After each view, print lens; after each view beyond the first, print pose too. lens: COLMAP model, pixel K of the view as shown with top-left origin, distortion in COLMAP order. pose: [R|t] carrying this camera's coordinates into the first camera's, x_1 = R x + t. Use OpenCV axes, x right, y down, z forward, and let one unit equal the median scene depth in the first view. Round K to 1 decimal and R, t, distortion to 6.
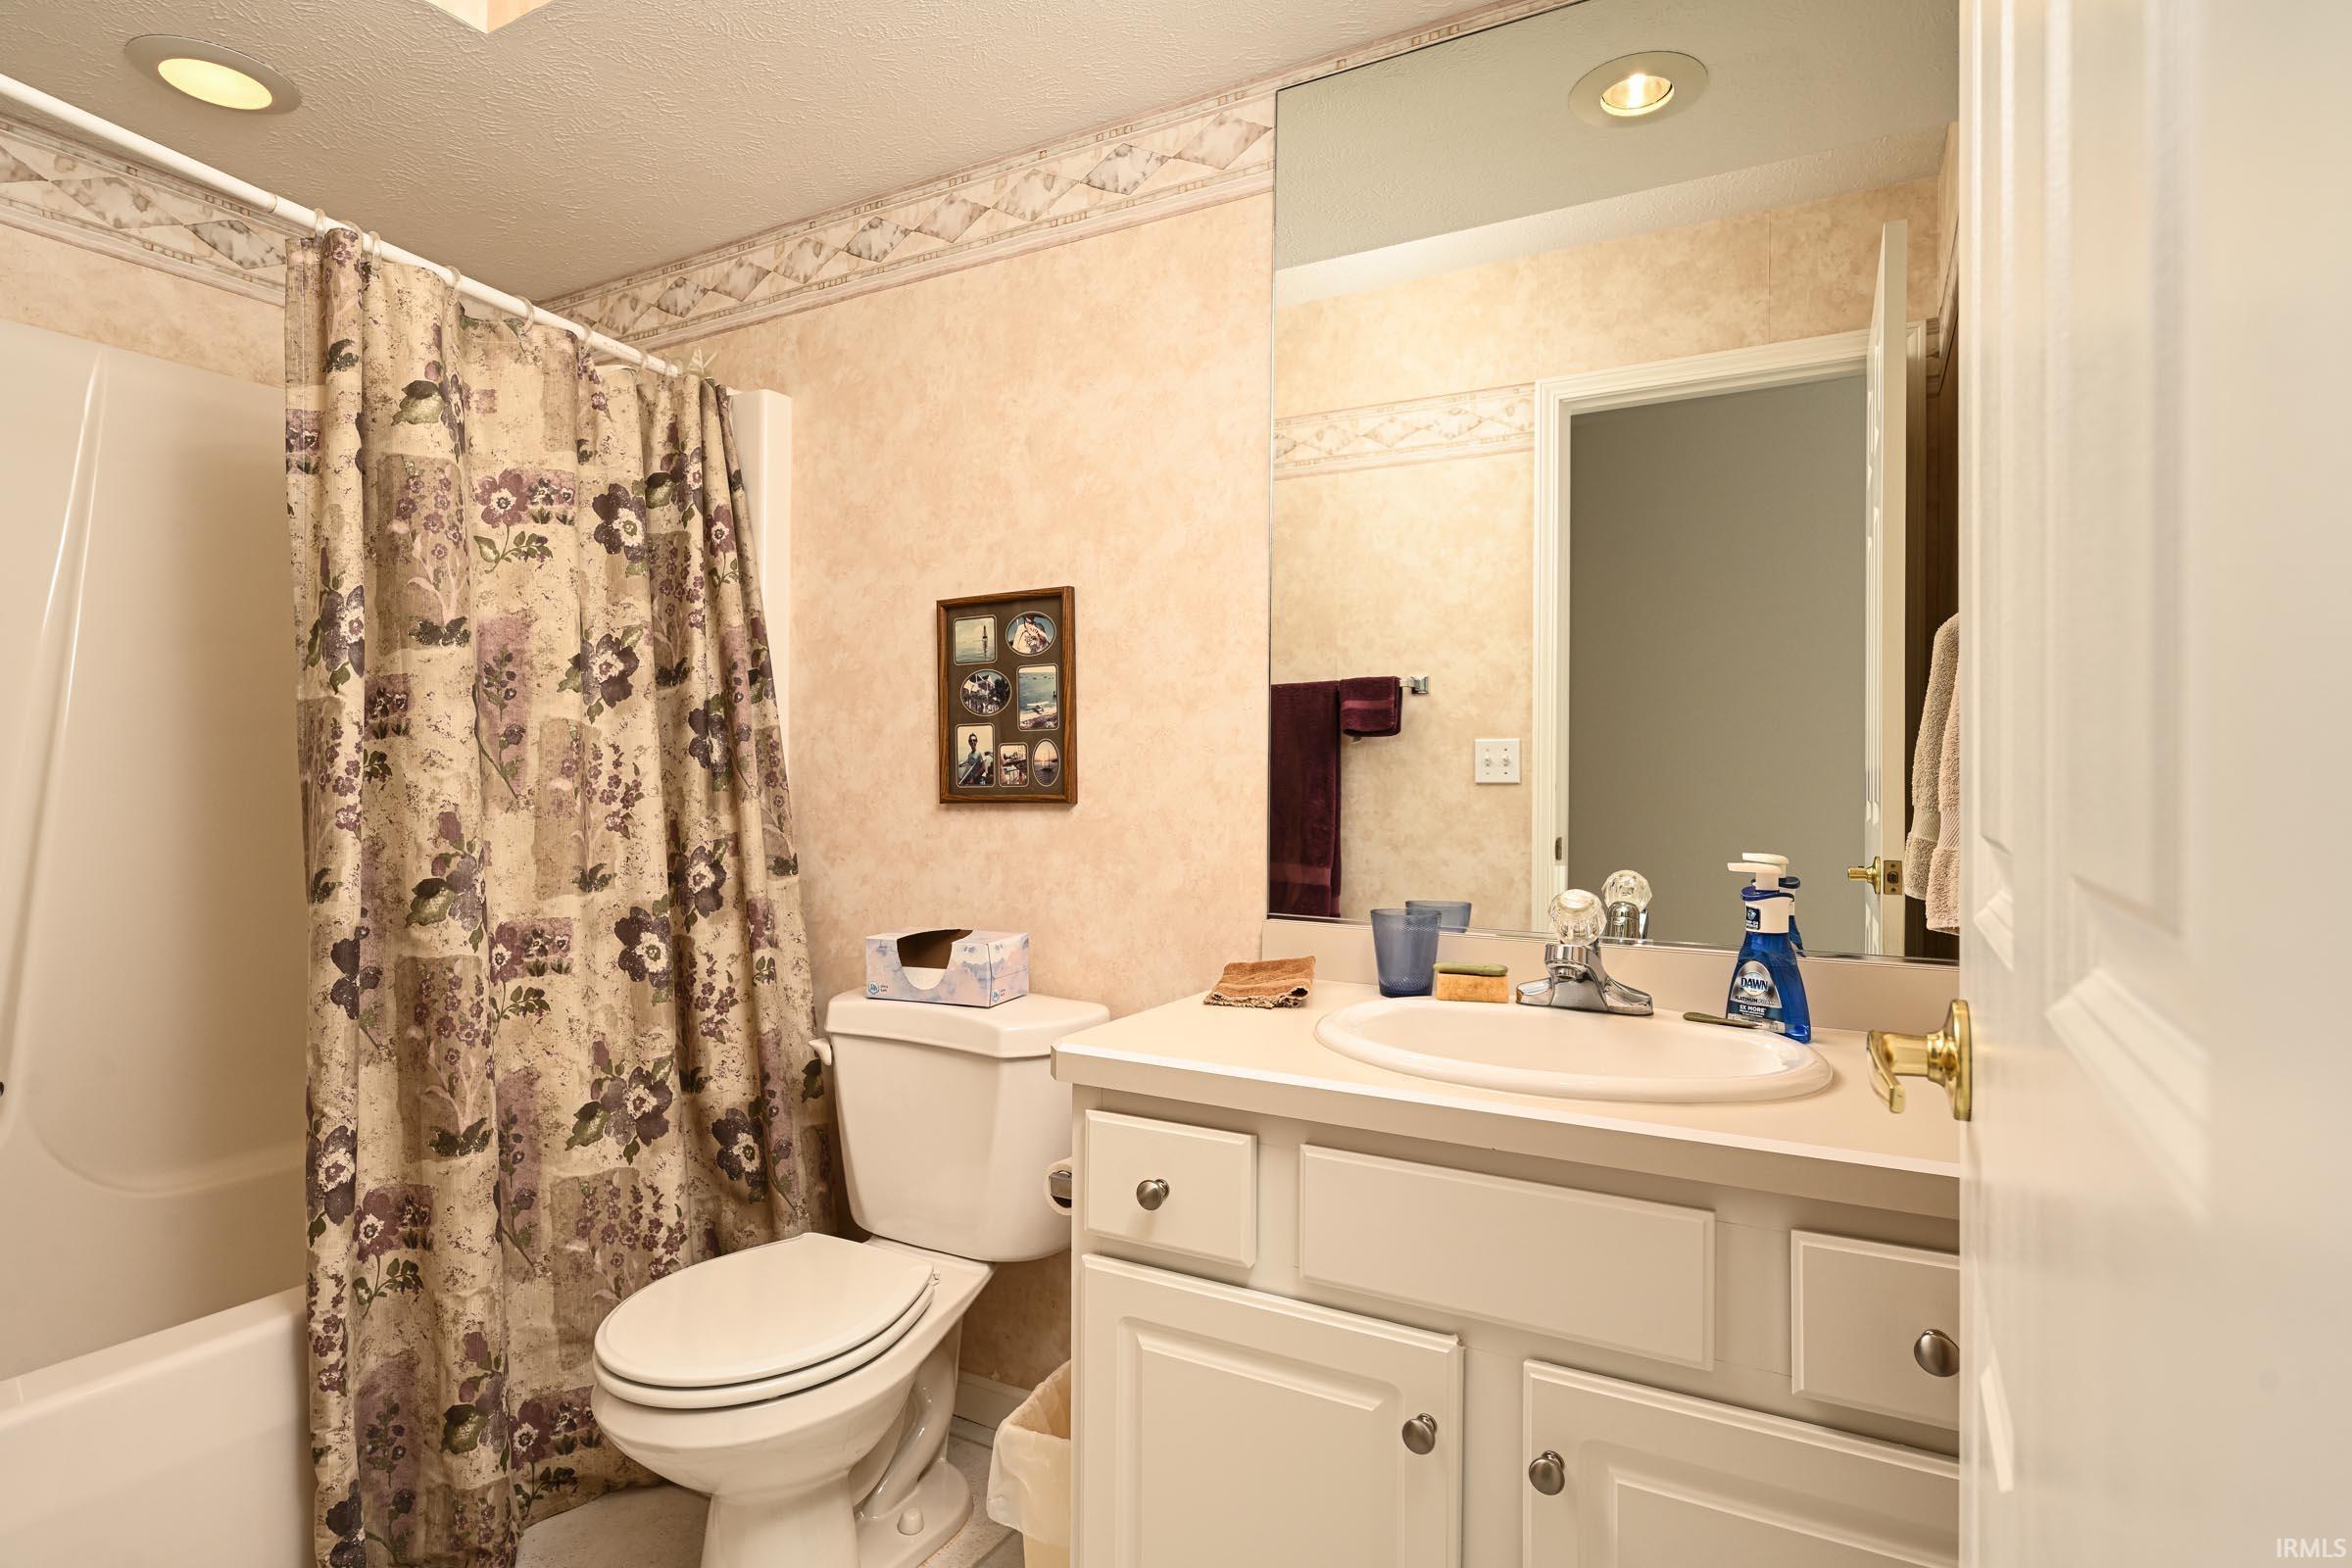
lens RADIAL K [[1258.7, 0, 1180.3], [0, 1258.7, 779.8], [0, 0, 1]] dist [-0.001654, -0.000098]
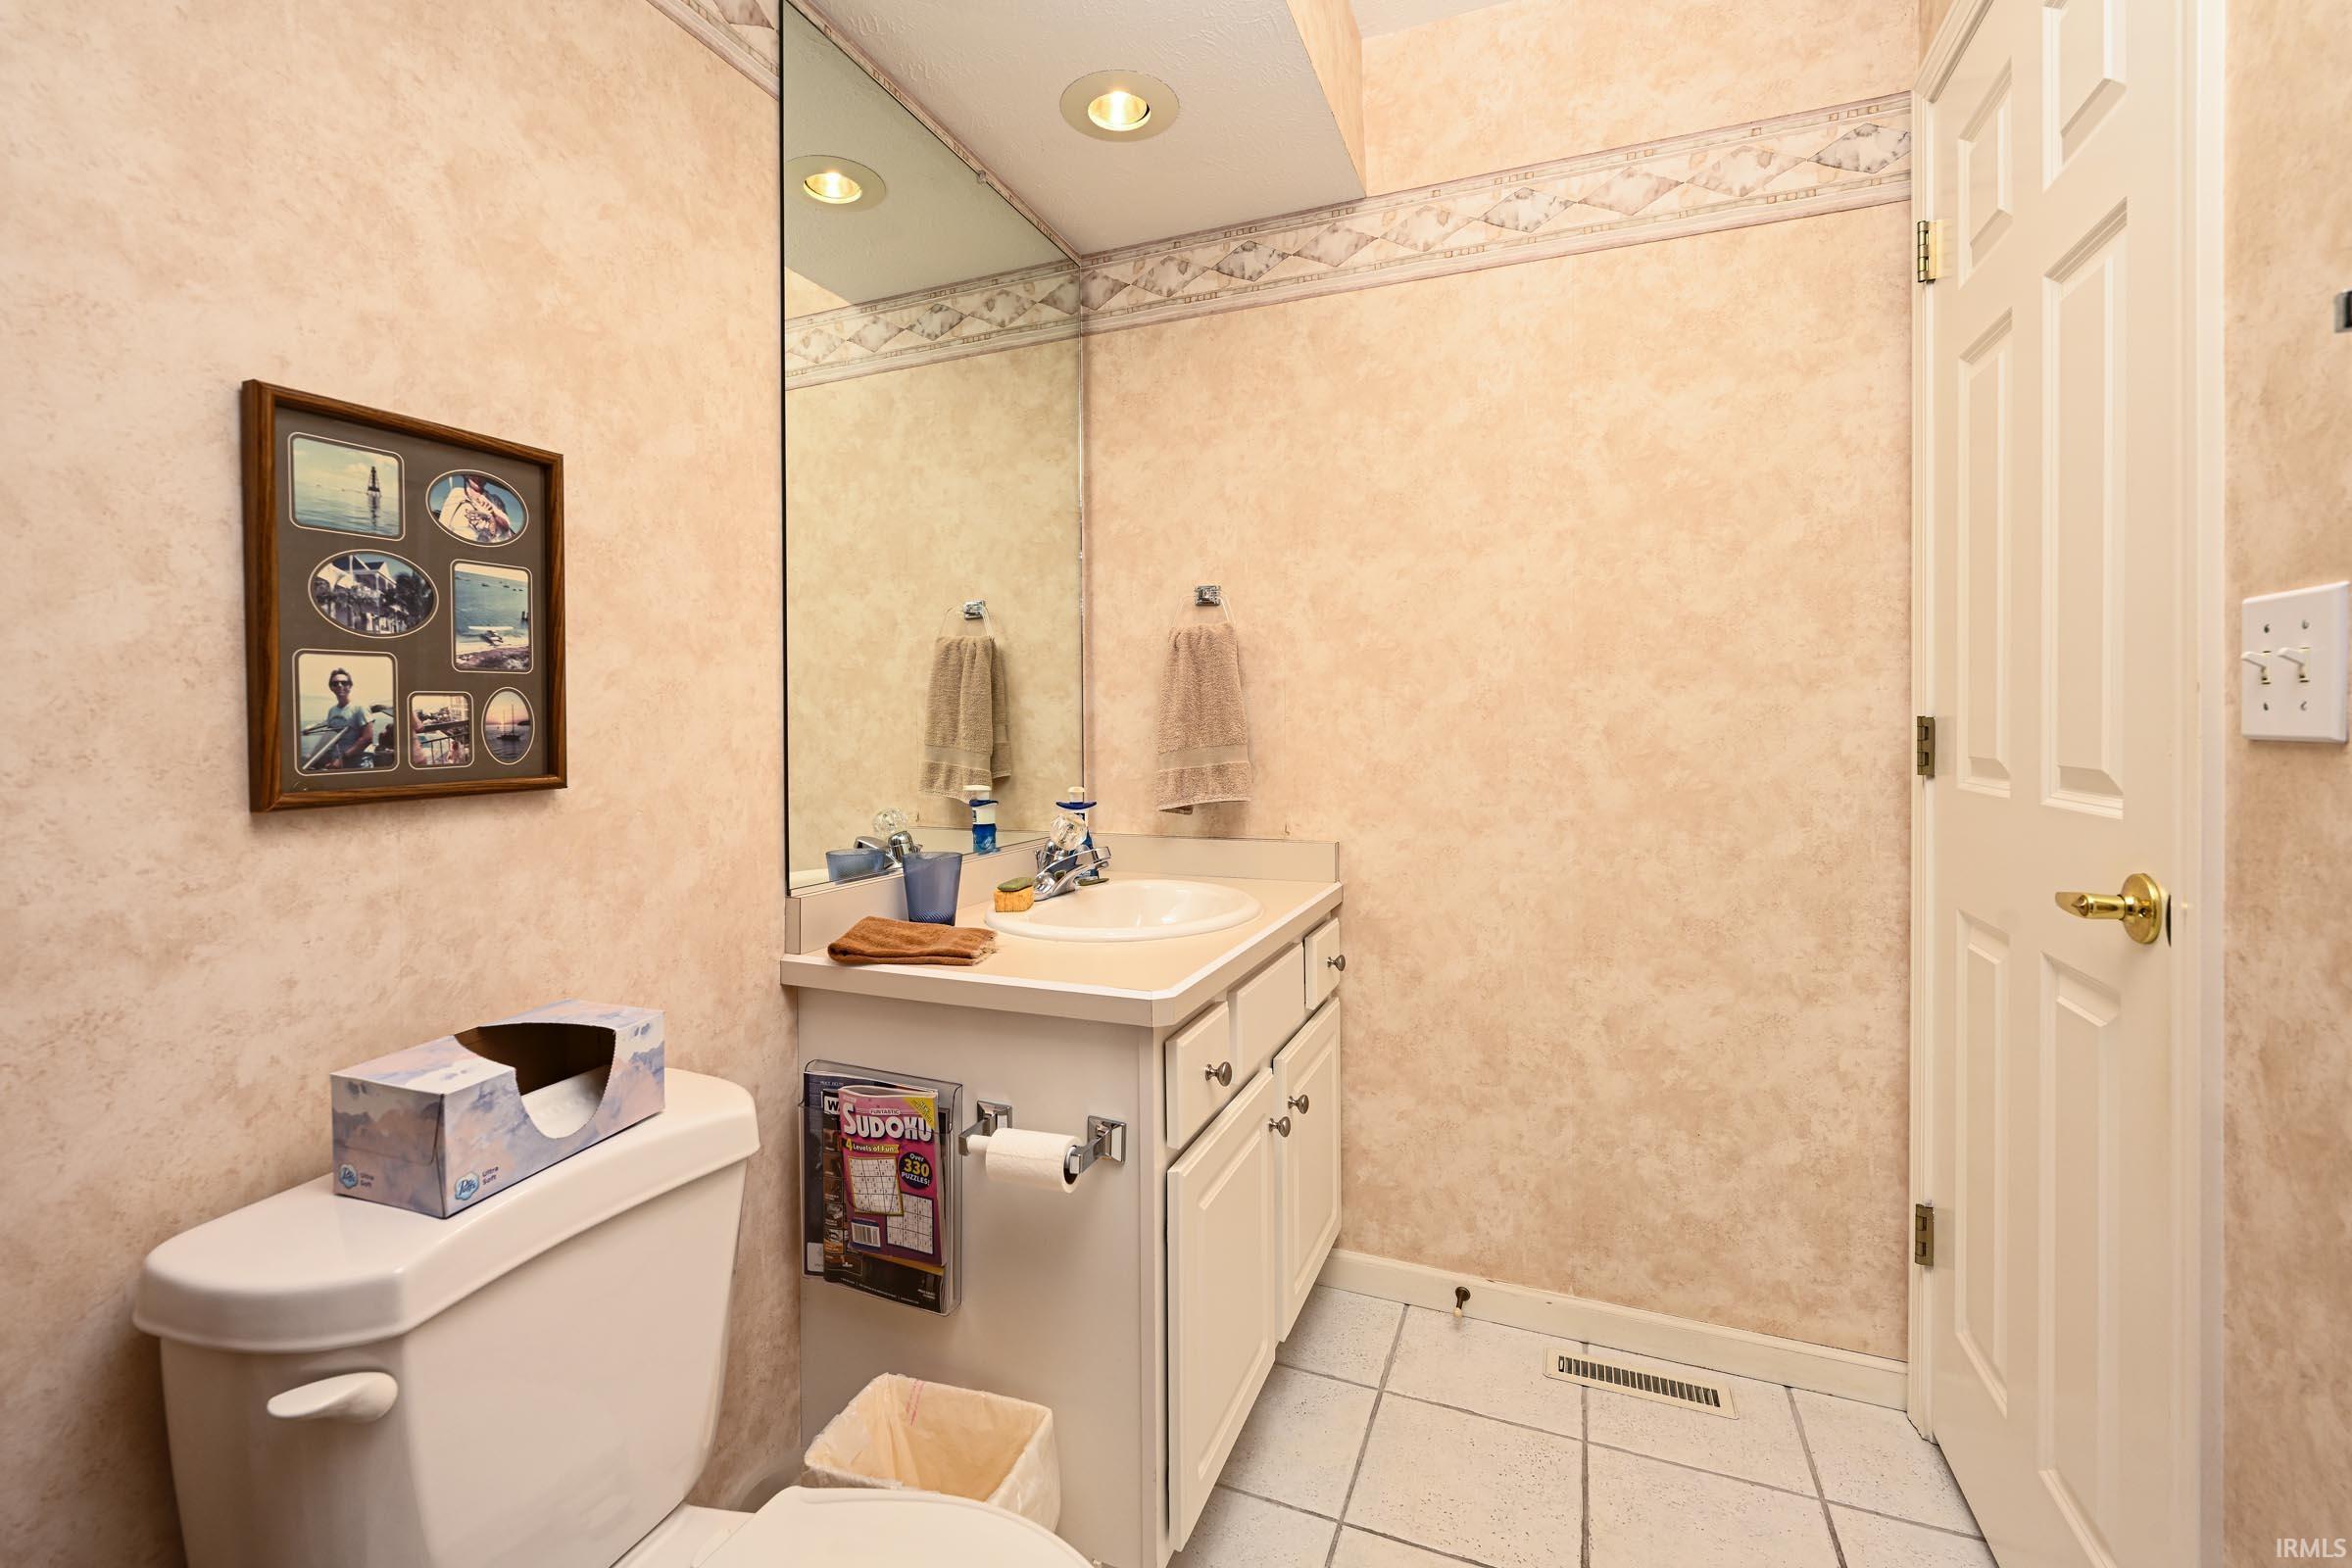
lens RADIAL K [[1015.0, 0, 1183.5], [0, 1015.0, 734.3], [0, 0, 1]] dist [0.000854, 0.000128]
pose [[-0.129561, -0.010550, 0.991515, -0.631805], [0.010356, 0.999874, 0.011992, -0.011983], [-0.991517, 0.011822, -0.129436, 0.728688]]
